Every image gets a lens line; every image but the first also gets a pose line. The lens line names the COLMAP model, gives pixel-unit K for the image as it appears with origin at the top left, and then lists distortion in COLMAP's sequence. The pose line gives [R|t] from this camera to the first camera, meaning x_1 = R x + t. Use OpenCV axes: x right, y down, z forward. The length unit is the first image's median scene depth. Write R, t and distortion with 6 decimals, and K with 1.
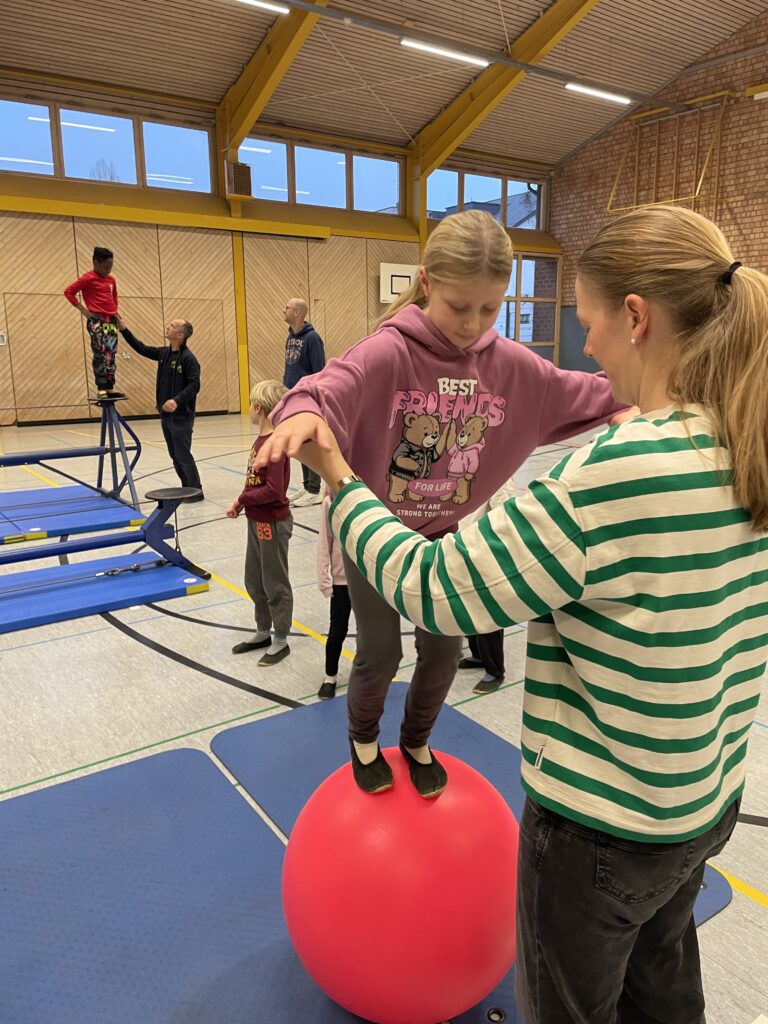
lens RADIAL K [[767.9, 0, 385.7], [0, 767.9, 510.7], [0, 0, 1]] dist [0.049368, -0.066633]
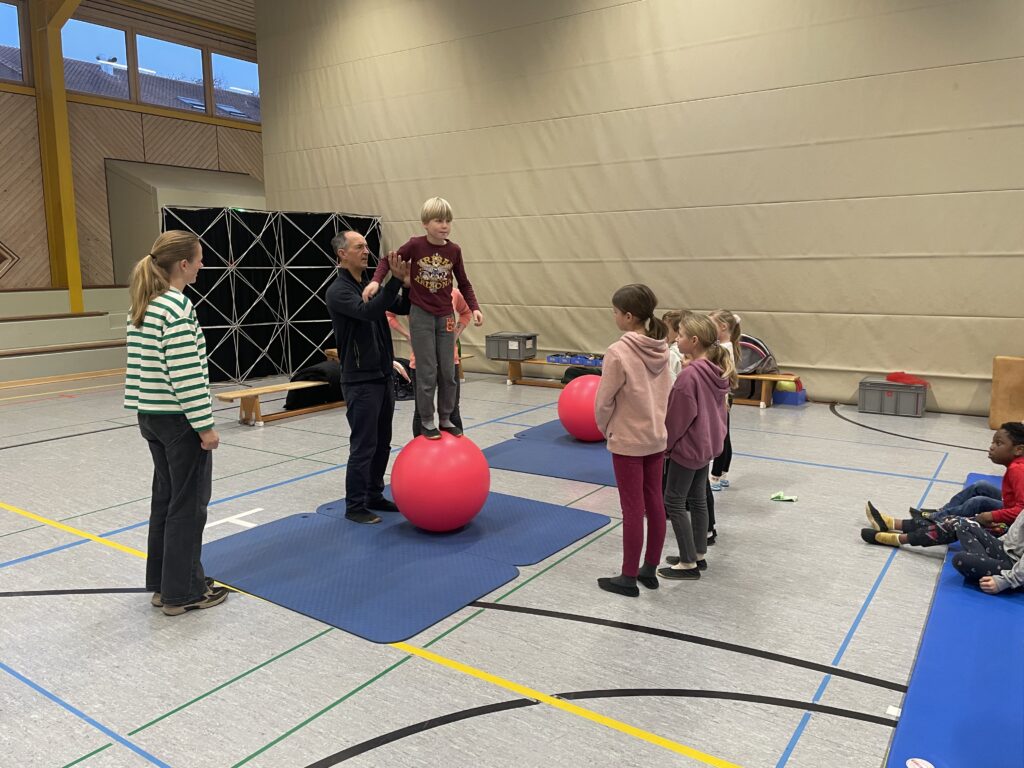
lens RADIAL K [[767.9, 0, 510.0], [0, 767.9, 381.5], [0, 0, 1]] dist [0.049368, -0.066633]
pose [[-0.935904, 0.058457, -0.347372, 0.152633], [-0.071105, 0.934484, 0.348833, -0.315683], [0.345005, 0.351174, -0.870430, 1.406147]]
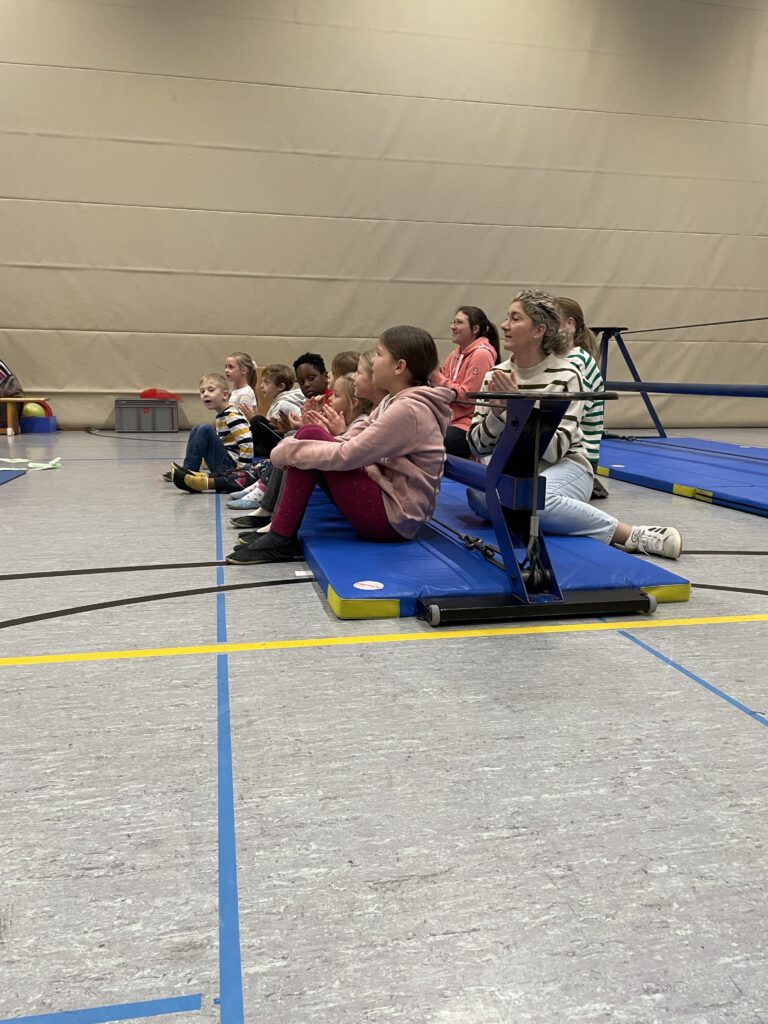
lens RADIAL K [[767.9, 0, 382.8], [0, 767.9, 512.7], [0, 0, 1]] dist [0.049368, -0.066633]
pose [[-0.385763, 0.154524, -0.909565, 0.124725], [-0.221624, 0.941486, 0.253942, -0.060401], [0.895584, 0.299543, -0.328944, 1.277971]]
